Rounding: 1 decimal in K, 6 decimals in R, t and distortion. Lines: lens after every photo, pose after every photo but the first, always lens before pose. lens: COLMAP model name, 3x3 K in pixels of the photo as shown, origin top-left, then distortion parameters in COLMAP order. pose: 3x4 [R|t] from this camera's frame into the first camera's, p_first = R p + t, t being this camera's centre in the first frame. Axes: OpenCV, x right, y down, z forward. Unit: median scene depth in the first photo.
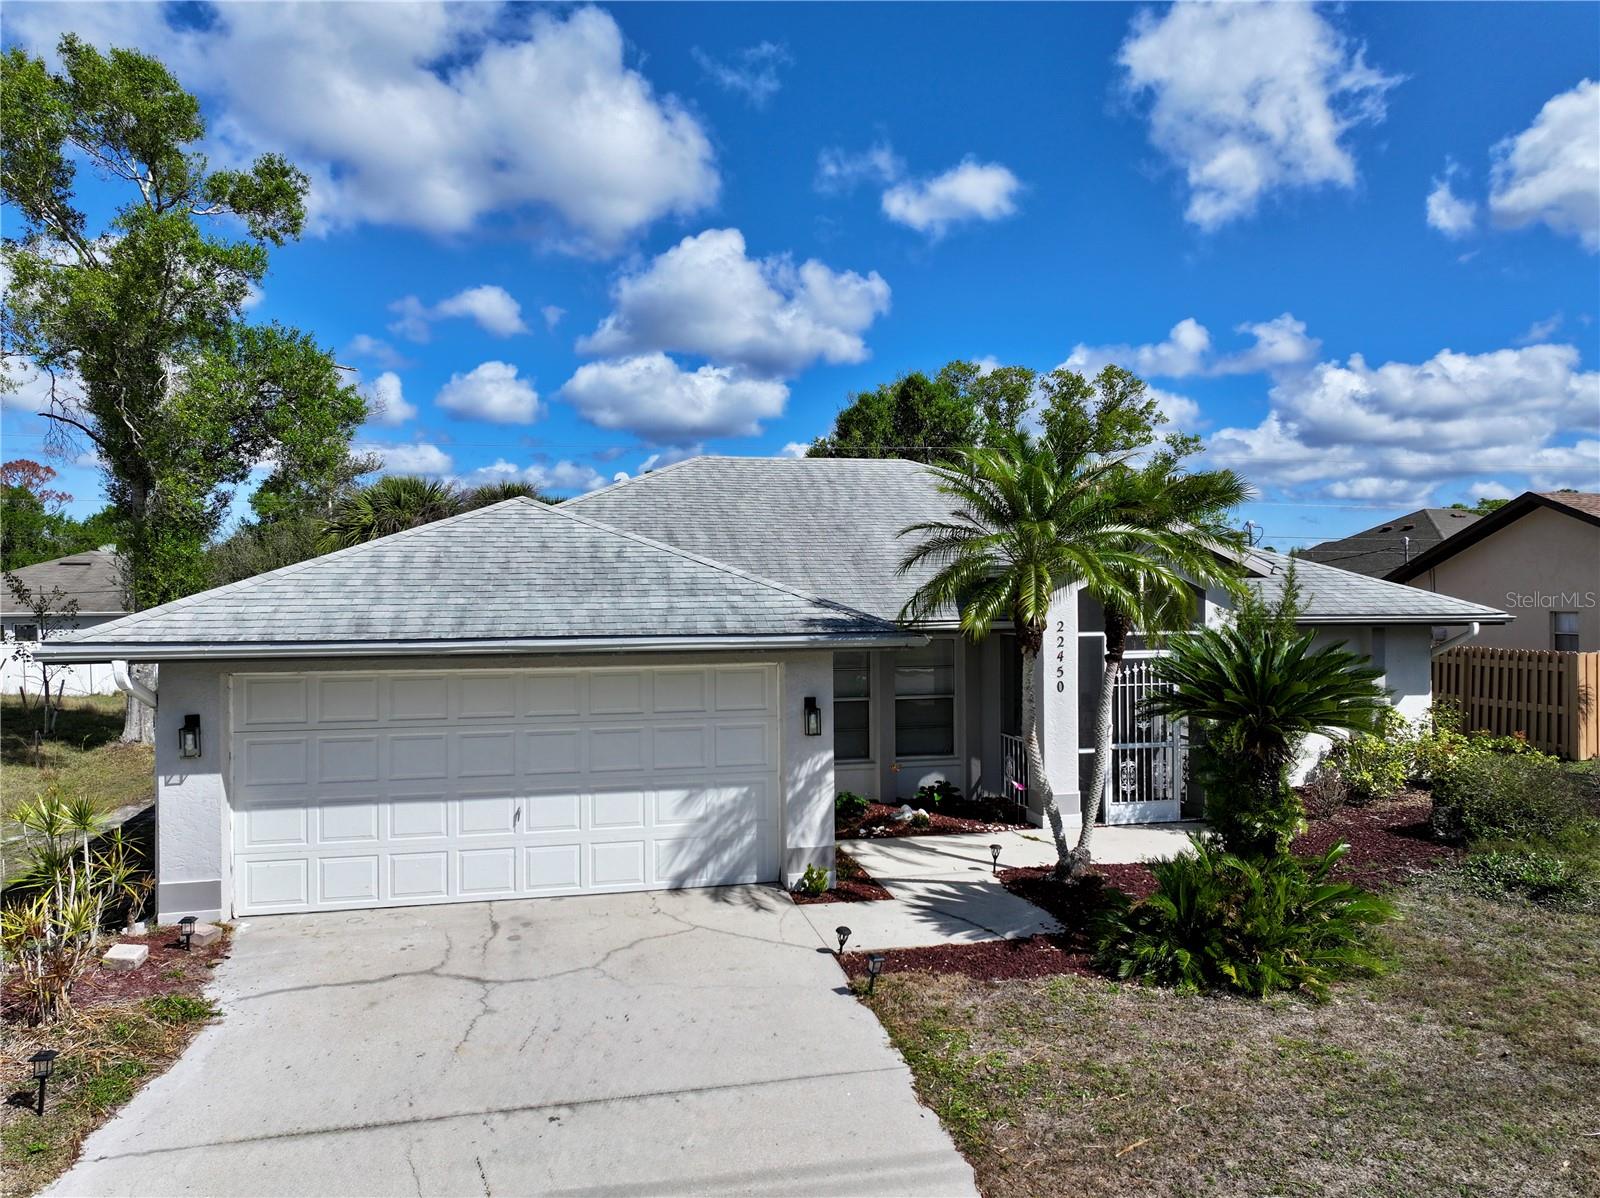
lens RADIAL K [[1110.6, 0, 773.8], [0, 1110.6, 596.4], [0, 0, 1]] dist [0.002685, 0.000404]
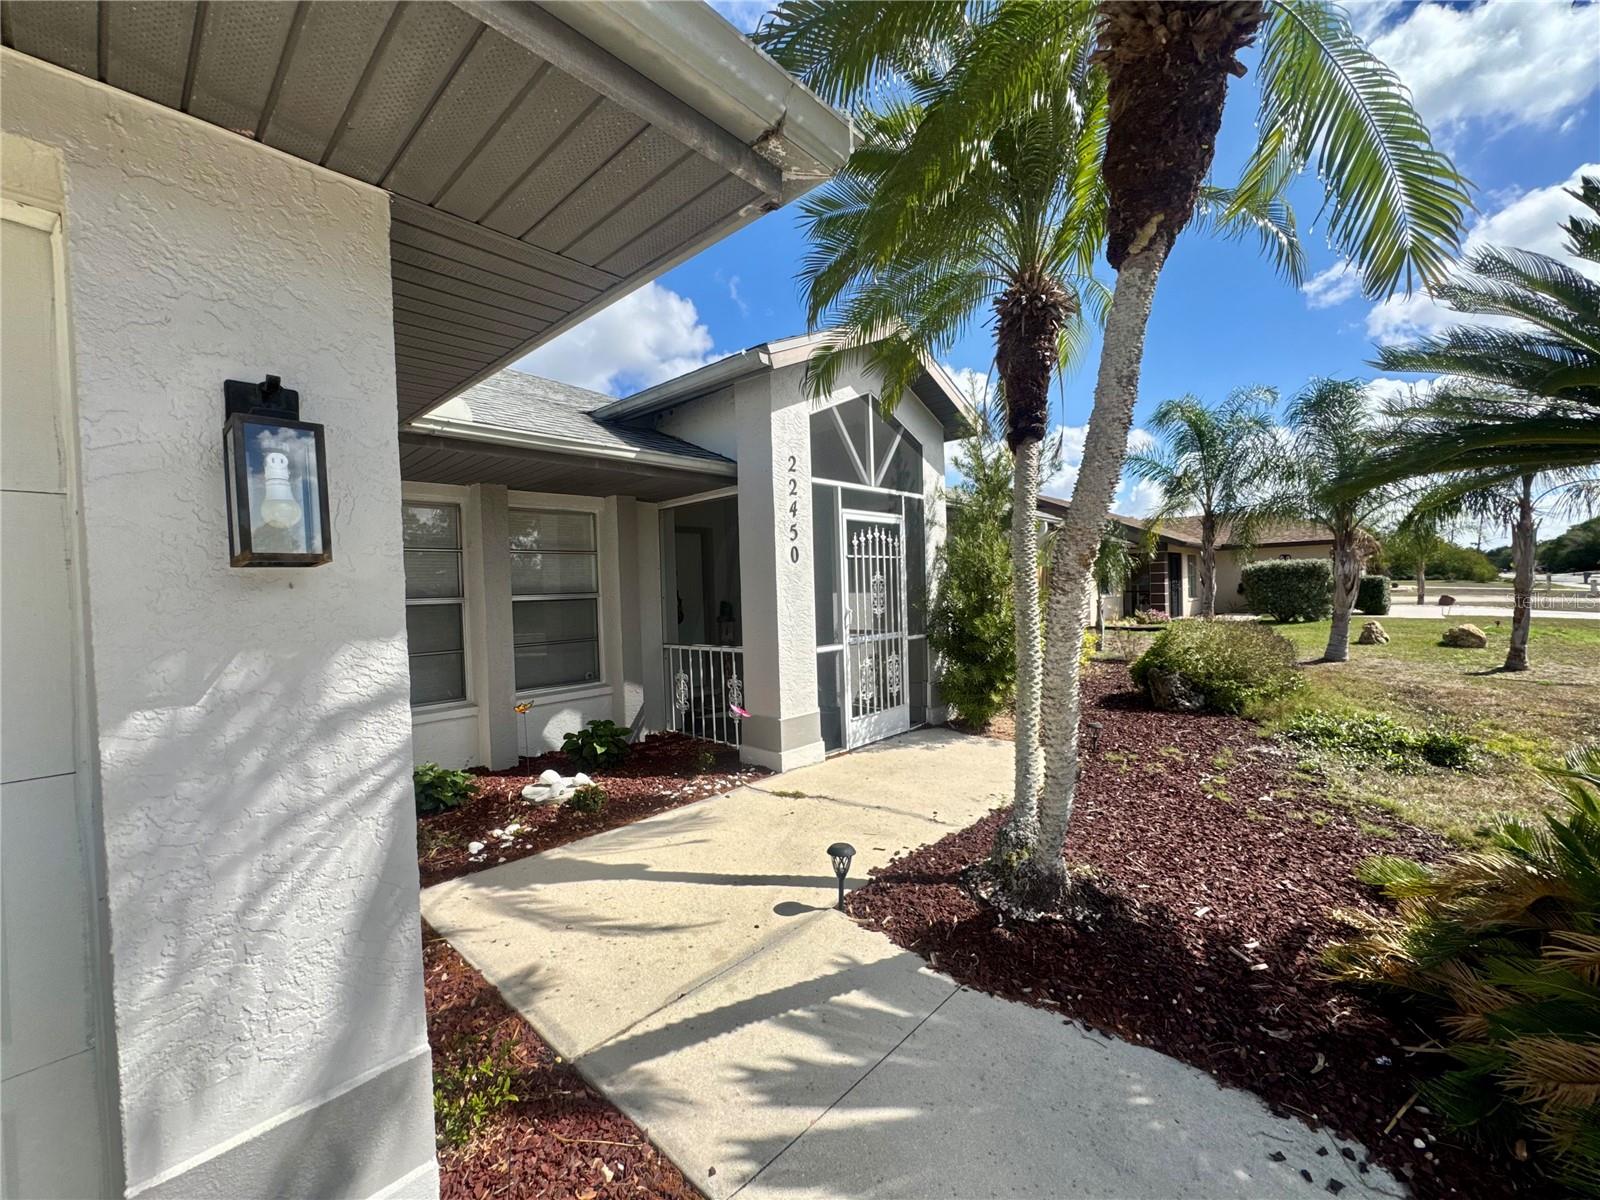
lens RADIAL K [[643.2, 0, 800.0], [0, 643.2, 600.0], [0, 0, 1]] dist [0.000492, 0.000001]
pose [[0.821525, -0.028458, 0.569462, 0.040700], [0.027883, 0.999564, 0.009727, 0.103294], [-0.569490, 0.007888, 0.821960, 0.673693]]
